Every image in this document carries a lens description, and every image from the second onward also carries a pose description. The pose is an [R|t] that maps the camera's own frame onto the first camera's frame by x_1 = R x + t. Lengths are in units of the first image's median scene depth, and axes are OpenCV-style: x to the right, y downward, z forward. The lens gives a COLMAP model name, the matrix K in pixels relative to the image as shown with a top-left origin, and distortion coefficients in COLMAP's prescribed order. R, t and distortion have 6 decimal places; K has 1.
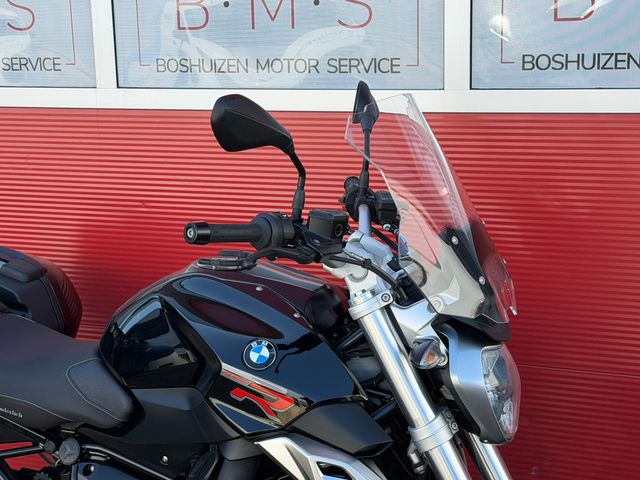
lens RADIAL K [[1178.6, 0, 307.5], [0, 1178.6, 267.9], [0, 0, 1]] dist [0.145797, 0.000000]
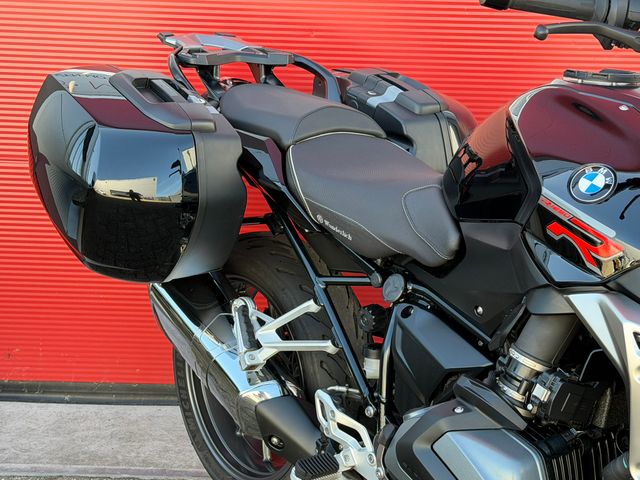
lens RADIAL K [[1178.6, 0, 320.3], [0, 1178.6, 243.1], [0, 0, 1]] dist [0.145797, 0.000000]
pose [[0.875676, 0.167551, -0.452900, 0.150416], [-0.162780, 0.985404, 0.049819, 0.096233], [0.454637, 0.030098, 0.890168, 0.230051]]
